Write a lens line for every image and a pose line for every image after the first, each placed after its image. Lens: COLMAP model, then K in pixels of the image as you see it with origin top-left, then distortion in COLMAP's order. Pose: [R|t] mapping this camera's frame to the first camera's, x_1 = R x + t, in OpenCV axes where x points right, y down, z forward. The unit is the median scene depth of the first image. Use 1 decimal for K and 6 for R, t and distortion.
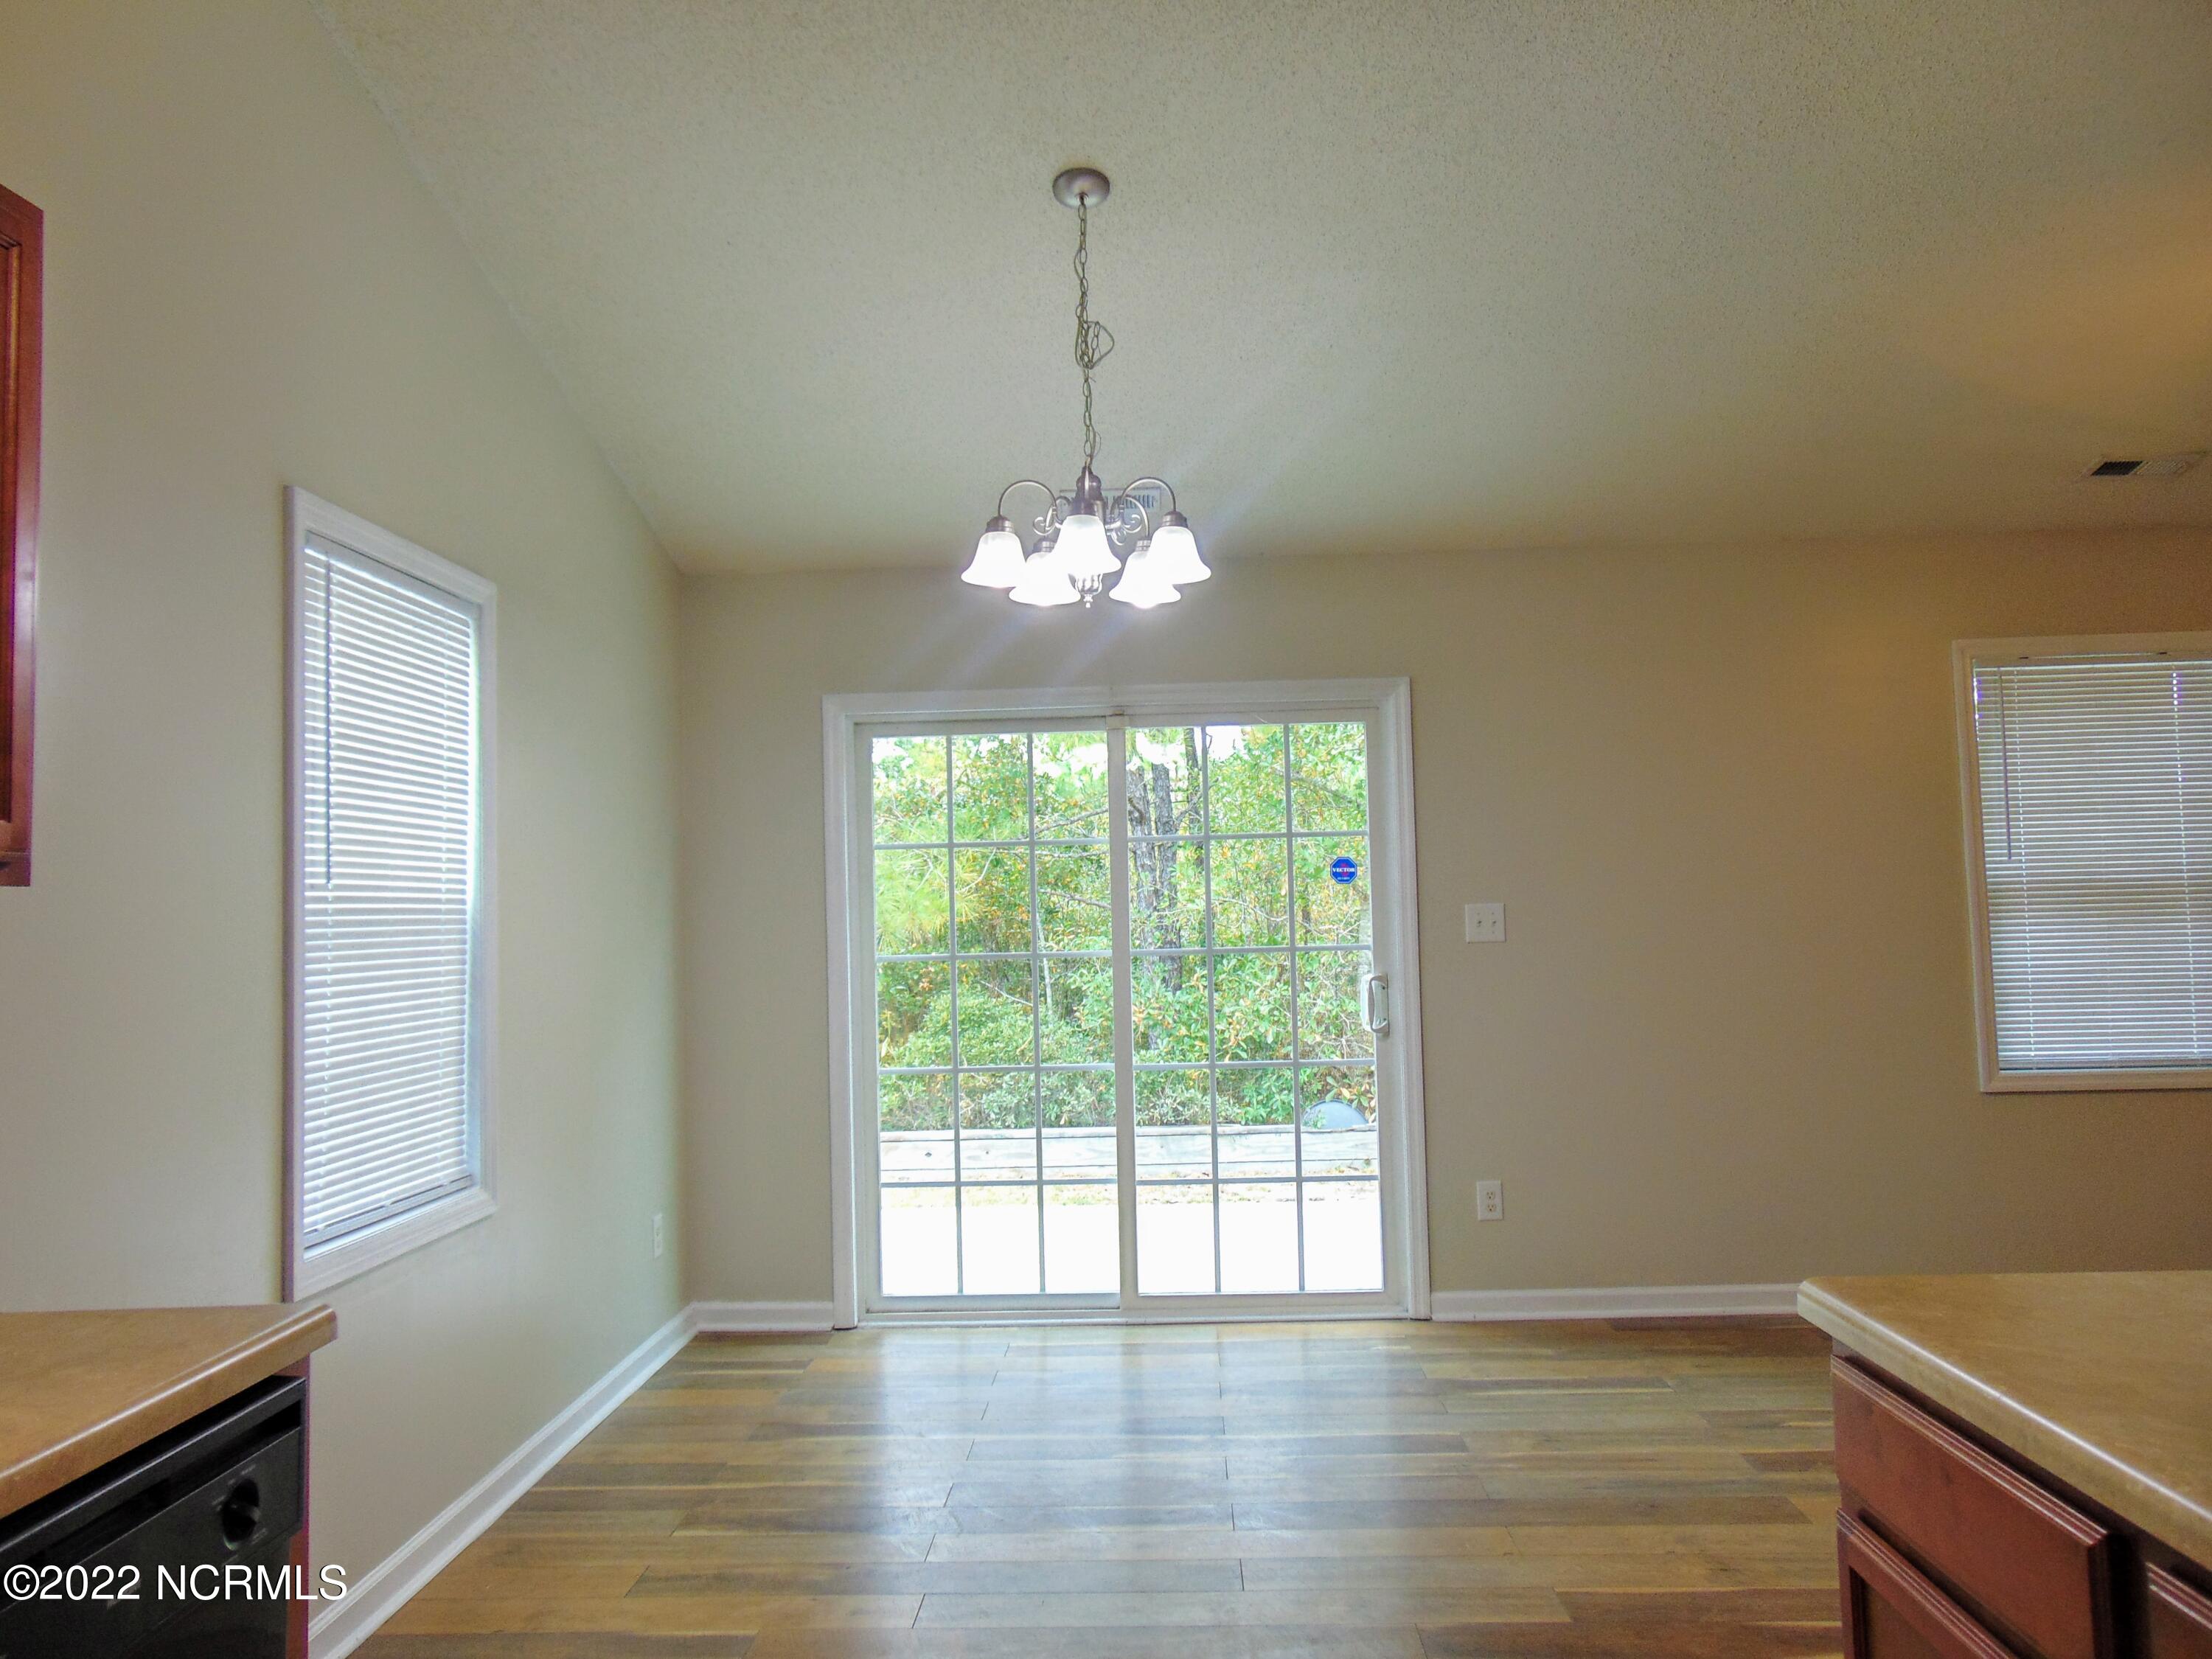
lens RADIAL K [[1626.6, 0, 1102.1], [0, 1626.6, 830.8], [0, 0, 1]] dist [-0.059337, 0.087779]
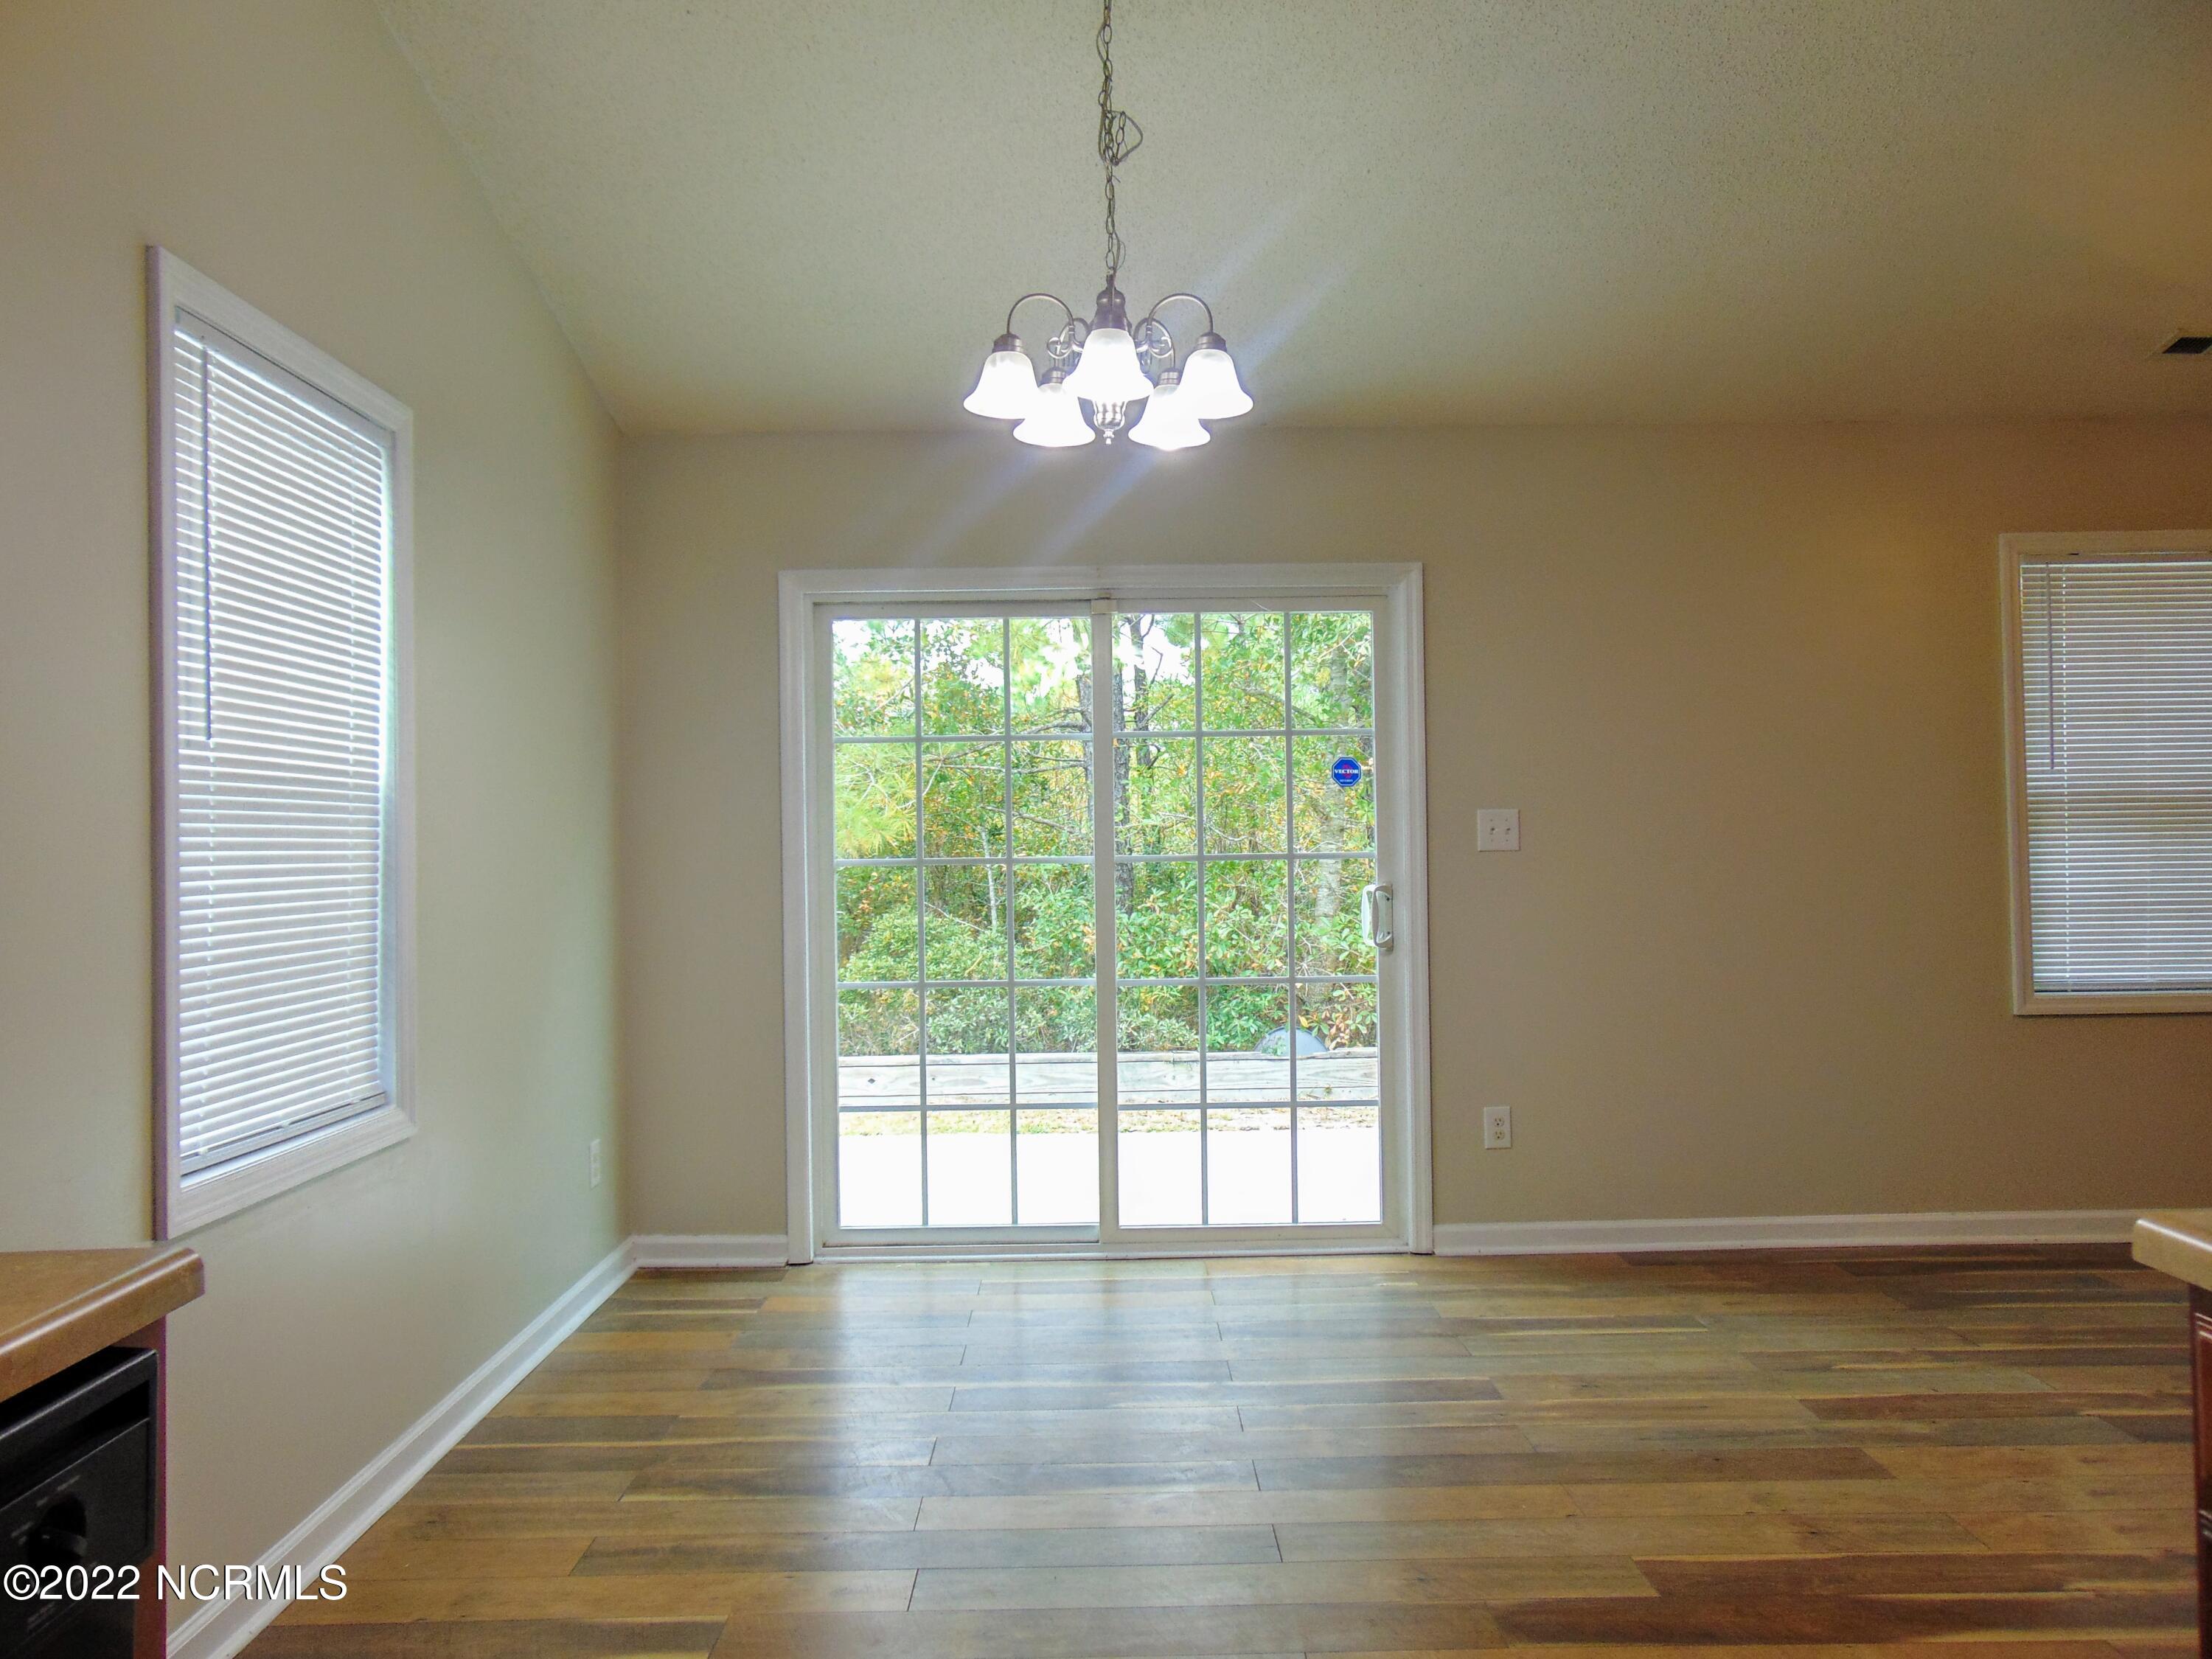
lens RADIAL K [[1626.6, 0, 1102.1], [0, 1626.6, 830.8], [0, 0, 1]] dist [-0.059337, 0.087779]
pose [[0.998794, 0.011148, 0.047816, -0.045271], [-0.013078, 0.999105, 0.040238, 0.030247], [-0.047325, -0.040815, 0.998045, 0.112775]]
